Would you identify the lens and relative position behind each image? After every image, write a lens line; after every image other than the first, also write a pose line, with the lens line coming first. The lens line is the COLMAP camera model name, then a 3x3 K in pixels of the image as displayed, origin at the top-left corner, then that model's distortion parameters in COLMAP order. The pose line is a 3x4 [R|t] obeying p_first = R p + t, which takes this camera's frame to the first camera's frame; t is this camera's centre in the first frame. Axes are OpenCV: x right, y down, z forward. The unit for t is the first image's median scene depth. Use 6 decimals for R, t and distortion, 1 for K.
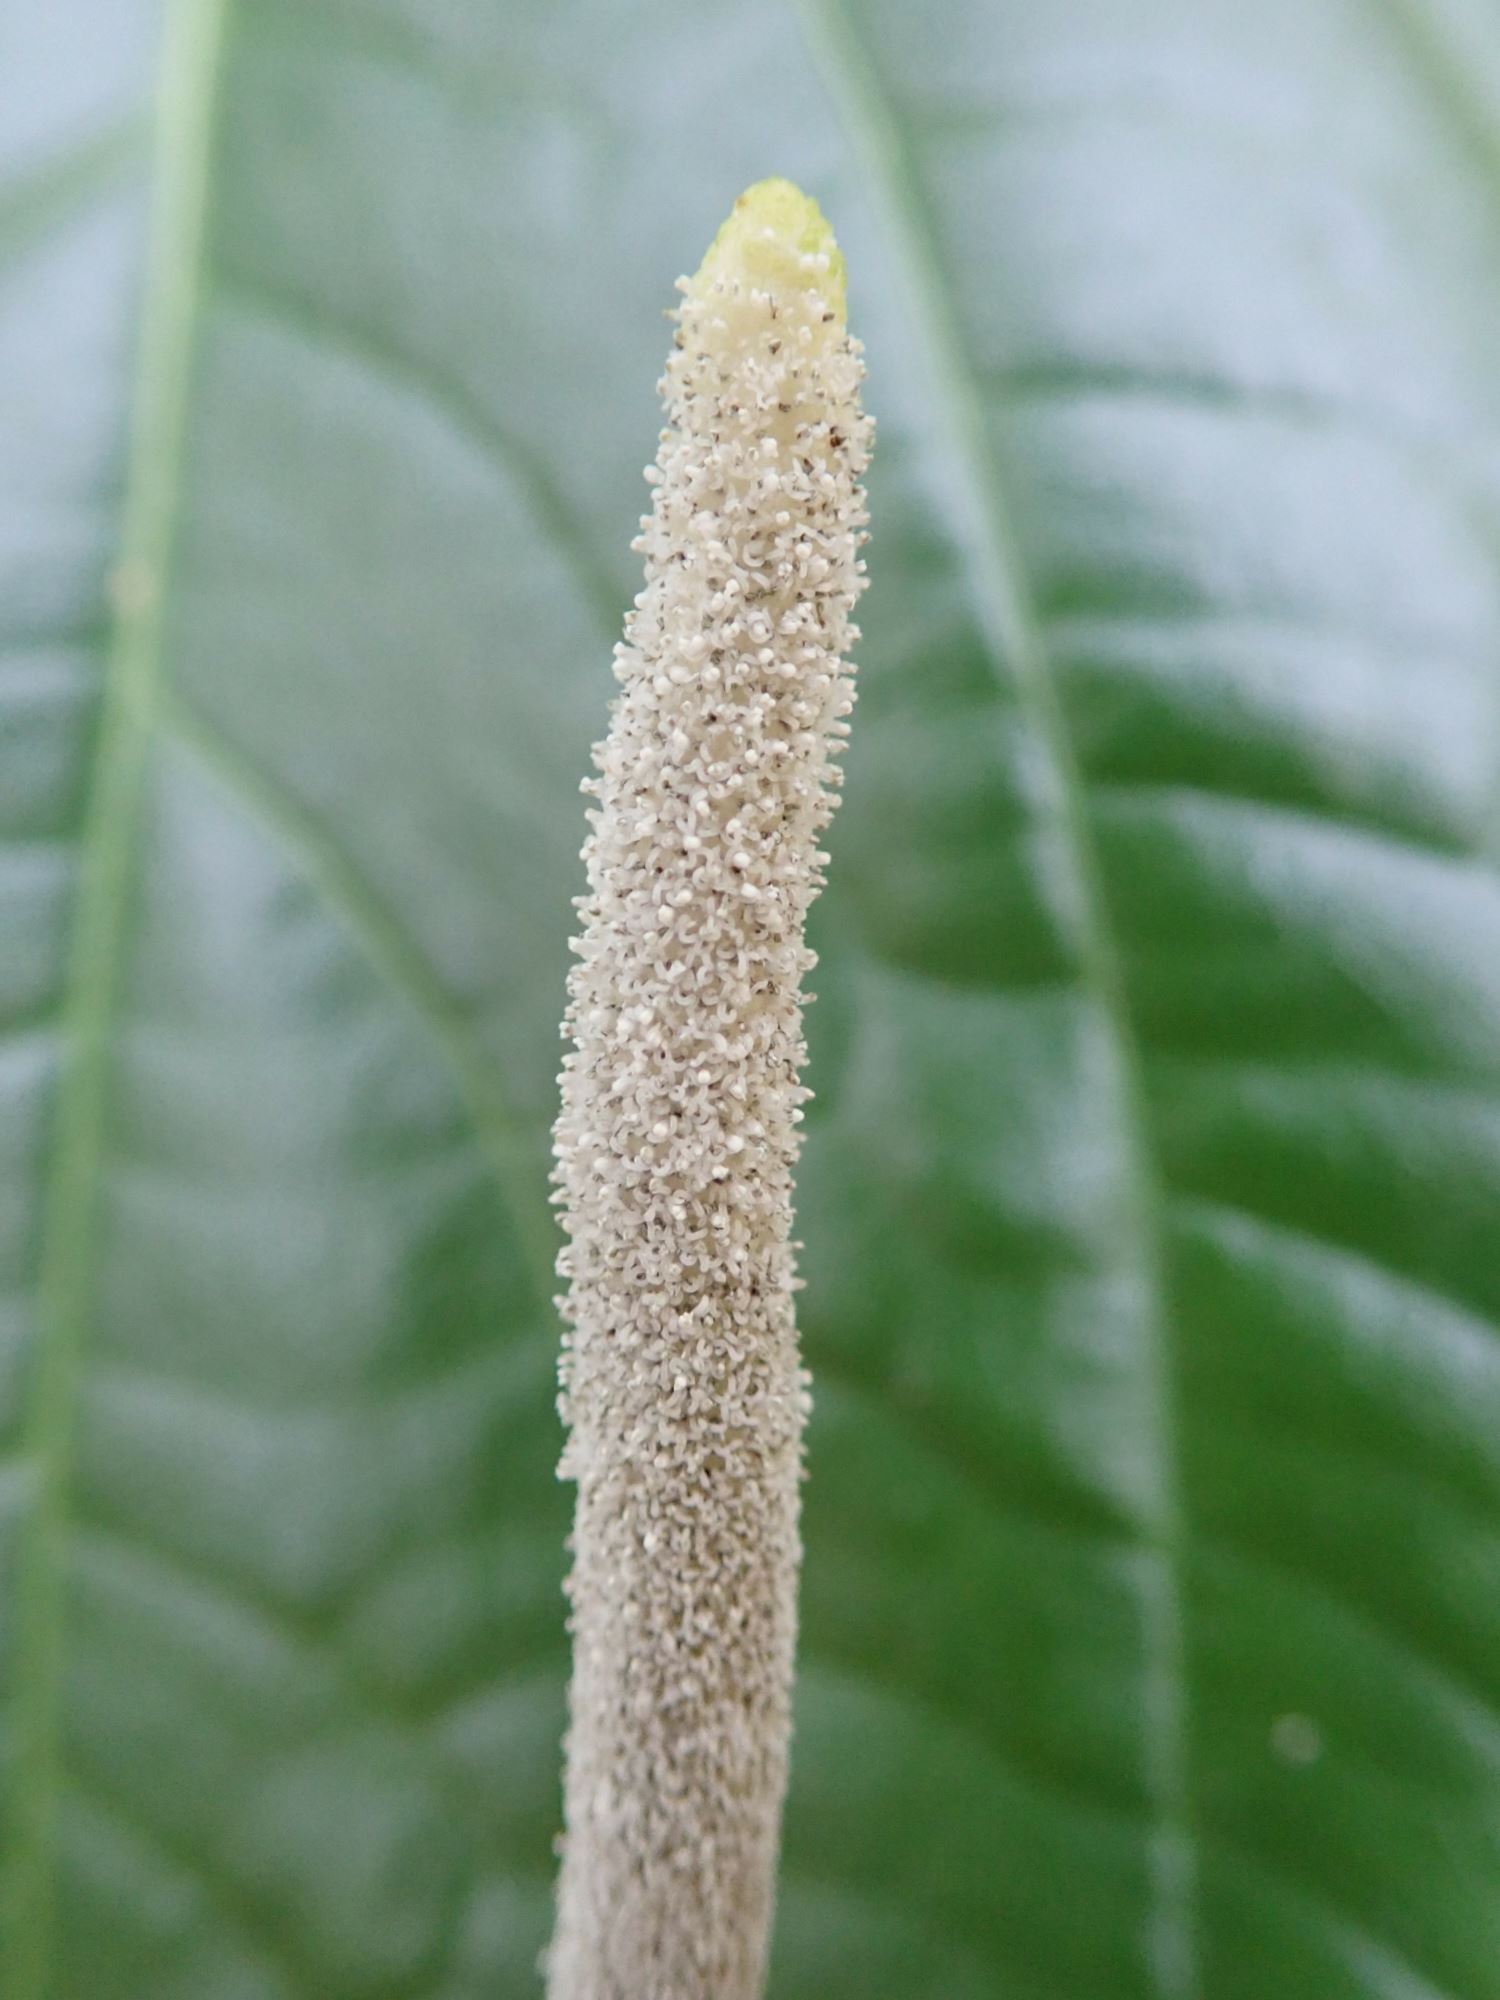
lens RADIAL K [[1761.2, 0, 750.0], [0, 1761.2, 1000.0], [0, 0, 1]] dist [-0.001724, -0.000620]
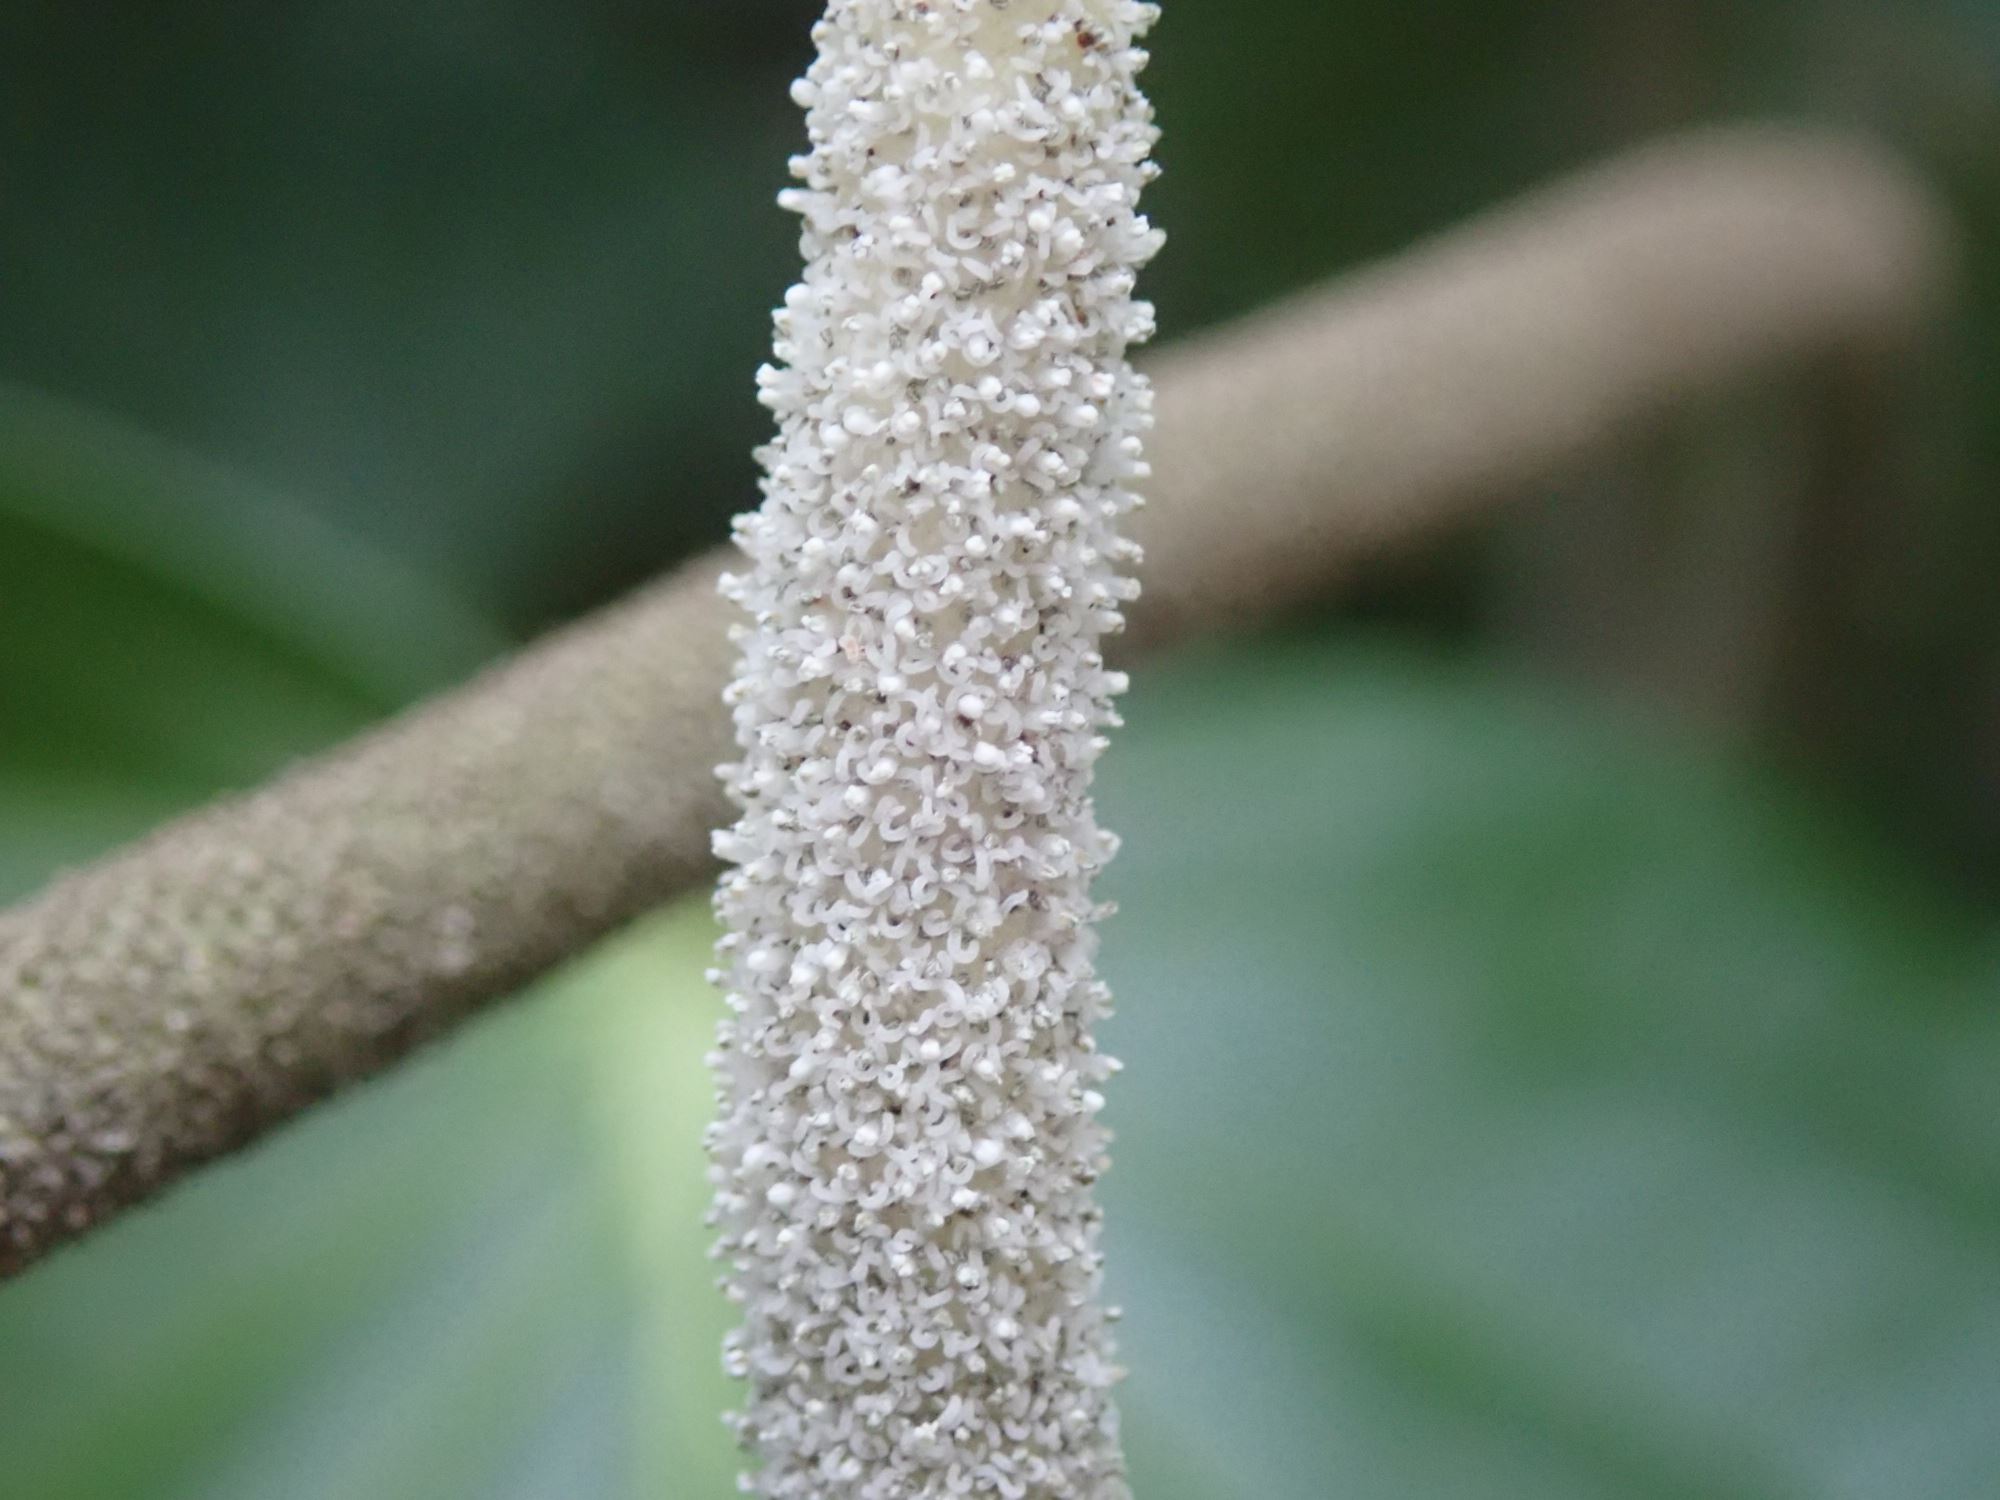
lens RADIAL K [[4973.6, 0, 1000.0], [0, 4973.6, 750.0], [0, 0, 1]] dist [-0.147358, 0.106823]
pose [[0.995905, -0.050370, -0.075078, 0.137916], [0.050857, 0.998695, 0.004578, -0.070747], [0.074750, -0.008377, 0.997167, -0.778127]]
